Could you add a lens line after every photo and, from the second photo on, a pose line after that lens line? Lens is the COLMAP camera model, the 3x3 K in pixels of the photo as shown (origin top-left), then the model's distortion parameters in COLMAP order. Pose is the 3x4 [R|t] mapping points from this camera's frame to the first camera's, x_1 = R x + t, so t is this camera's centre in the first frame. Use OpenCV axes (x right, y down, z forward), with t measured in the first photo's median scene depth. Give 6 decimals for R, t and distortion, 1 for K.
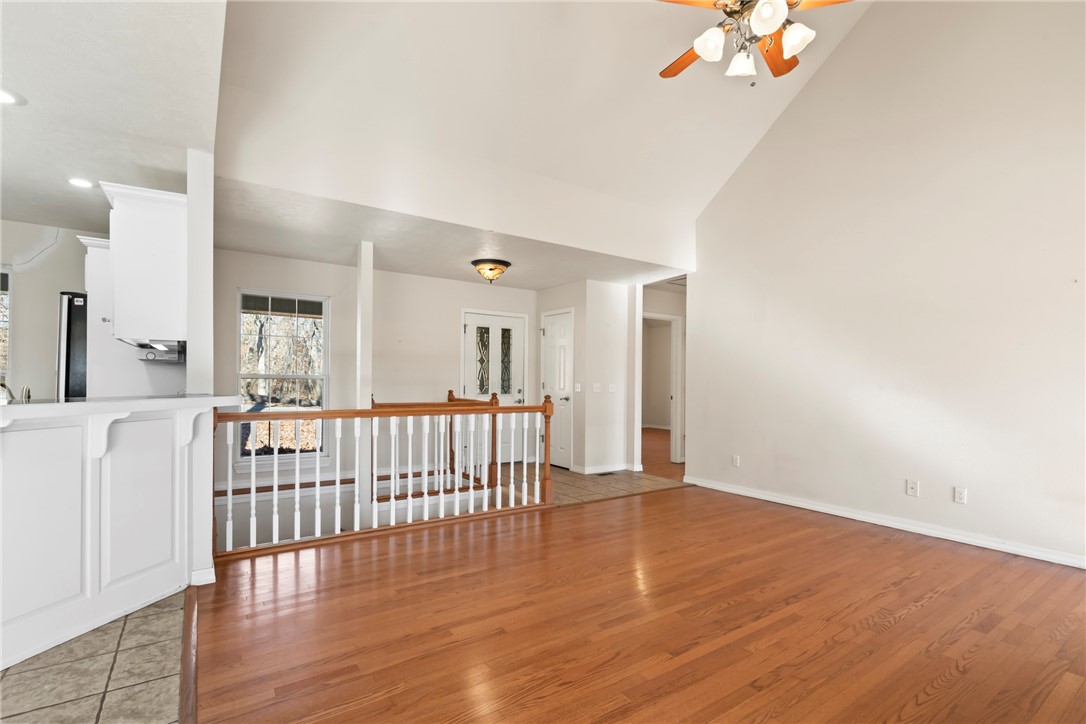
lens RADIAL K [[508.0, 0, 541.6], [0, 508.0, 381.8], [0, 0, 1]] dist [-0.000178, 0.000438]
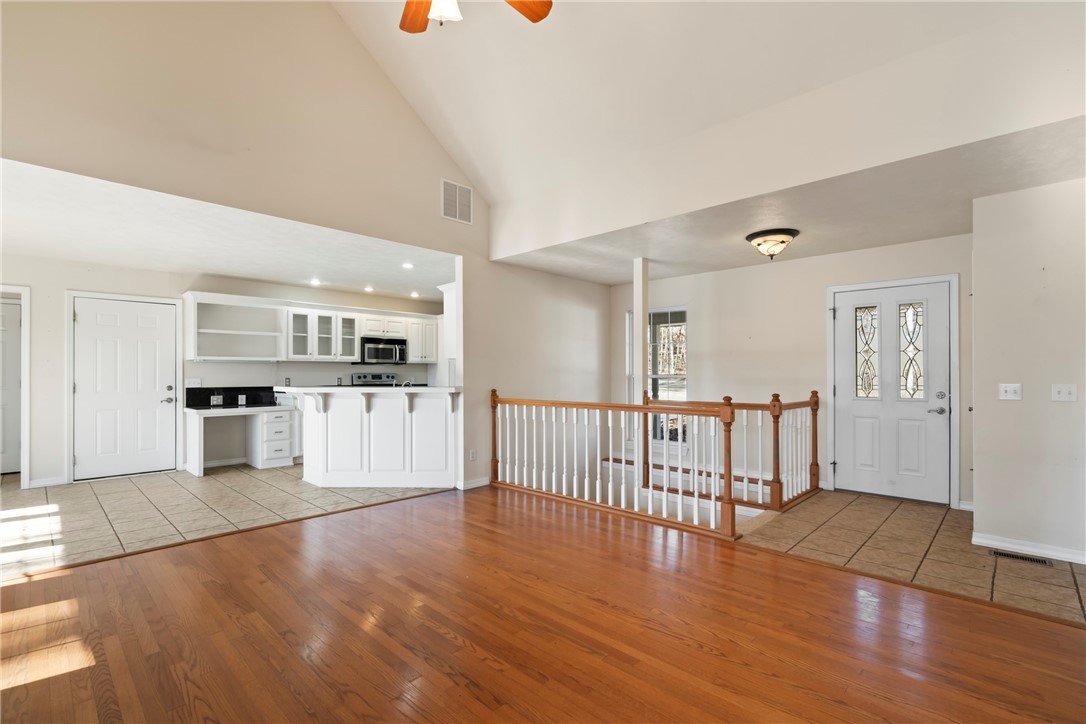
lens RADIAL K [[493.8, 0, 546.0], [0, 493.8, 370.3], [0, 0, 1]] dist [-0.005351, -0.000564]
pose [[0.204739, -0.020932, -0.978593, 0.889576], [-0.002519, 0.999757, -0.021911, 0.003530], [0.978813, 0.006952, 0.204637, 0.711100]]
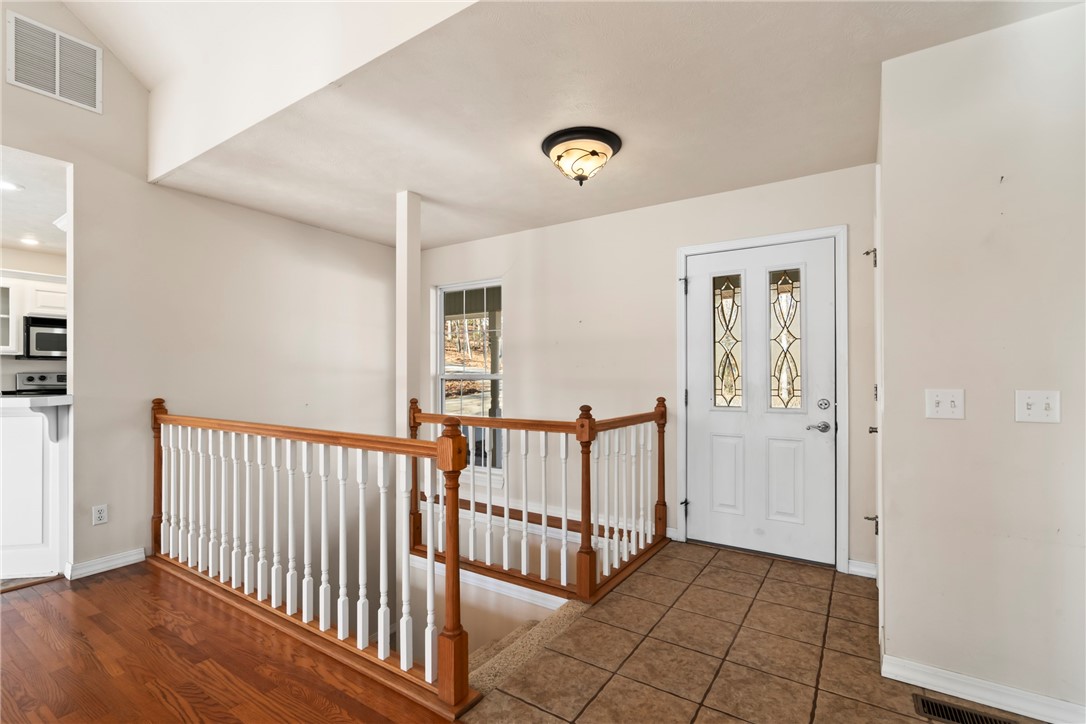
lens RADIAL K [[477.6, 0, 559.4], [0, 477.6, 368.8], [0, 0, 1]] dist [-0.010564, 0.000033]
pose [[0.391388, -0.025370, -0.919876, 0.467953], [0.000596, 0.999627, -0.027316, -0.001608], [0.920226, 0.010143, 0.391257, 1.185654]]
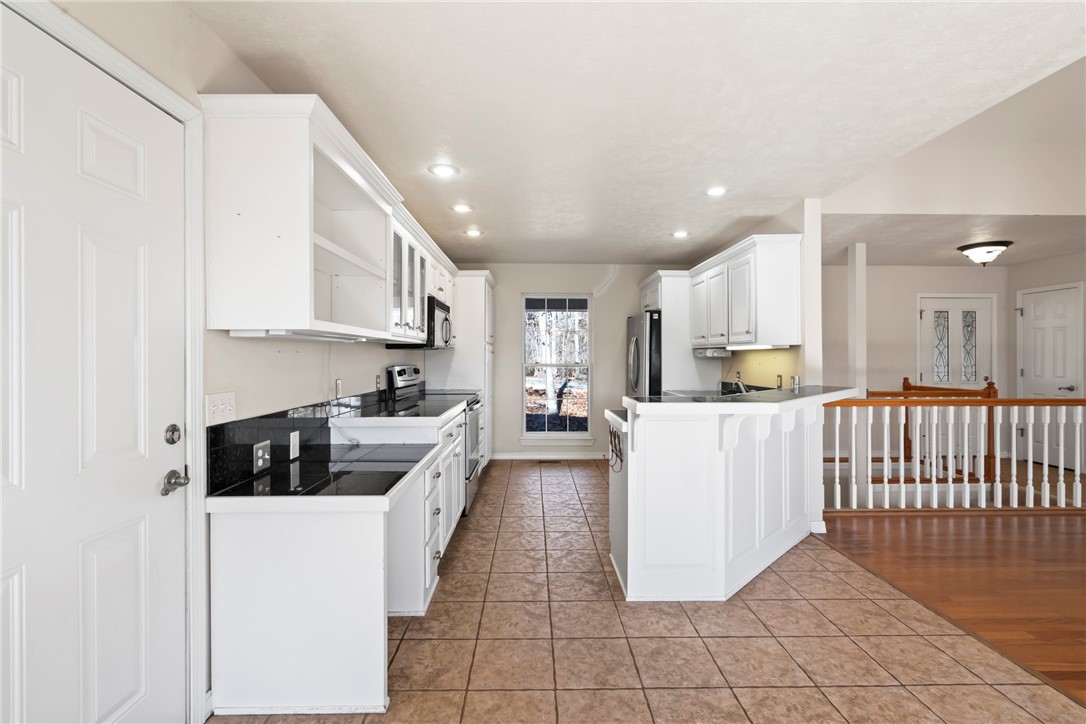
lens RADIAL K [[491.8, 0, 538.9], [0, 491.8, 356.5], [0, 0, 1]] dist [-0.001365, 0.000006]
pose [[0.834128, -0.013166, -0.551414, -0.427295], [0.007269, 0.999891, -0.012878, -0.029506], [0.551523, 0.006734, 0.834132, -0.330883]]
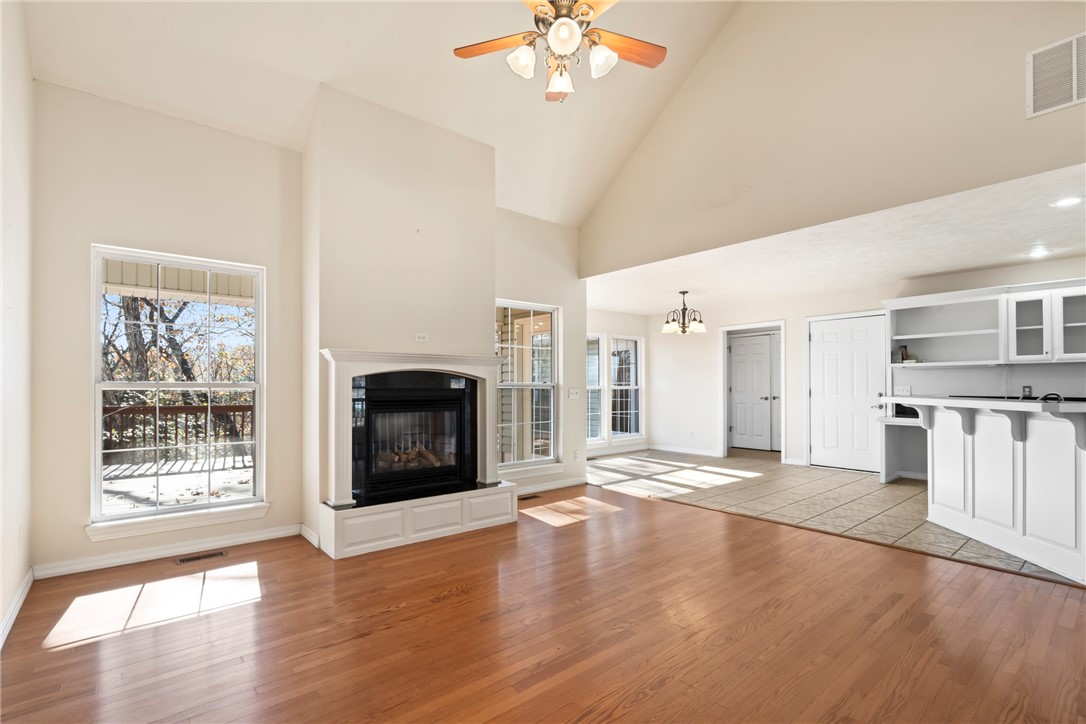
lens RADIAL K [[498.6, 0, 541.8], [0, 498.6, 384.7], [0, 0, 1]] dist [0.000950, 0.000524]
pose [[-0.995005, -0.011852, -0.099120, 0.393584], [-0.012686, 0.999889, 0.007784, -0.003725], [0.099017, 0.009002, -0.995045, 1.417051]]
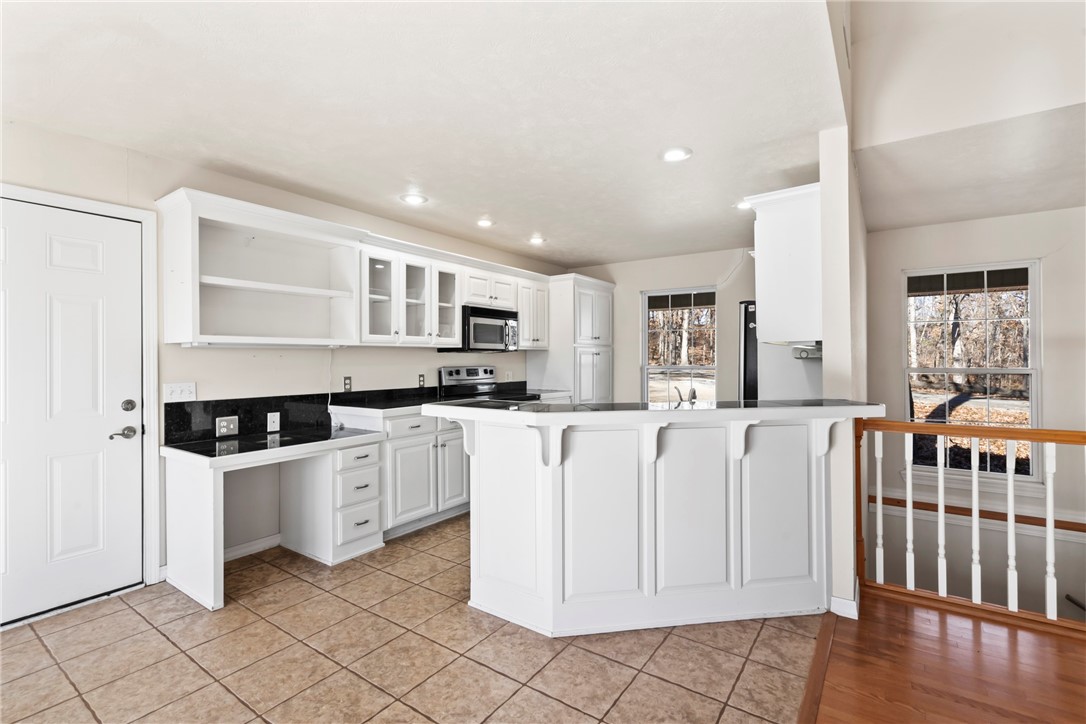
lens RADIAL K [[491.8, 0, 538.9], [0, 491.8, 356.5], [0, 0, 1]] dist [-0.001365, 0.000006]
pose [[0.350171, -0.020154, -0.936469, -0.034626], [0.002203, 0.999783, -0.020693, -0.025935], [0.936683, 0.005183, 0.350140, 0.155752]]
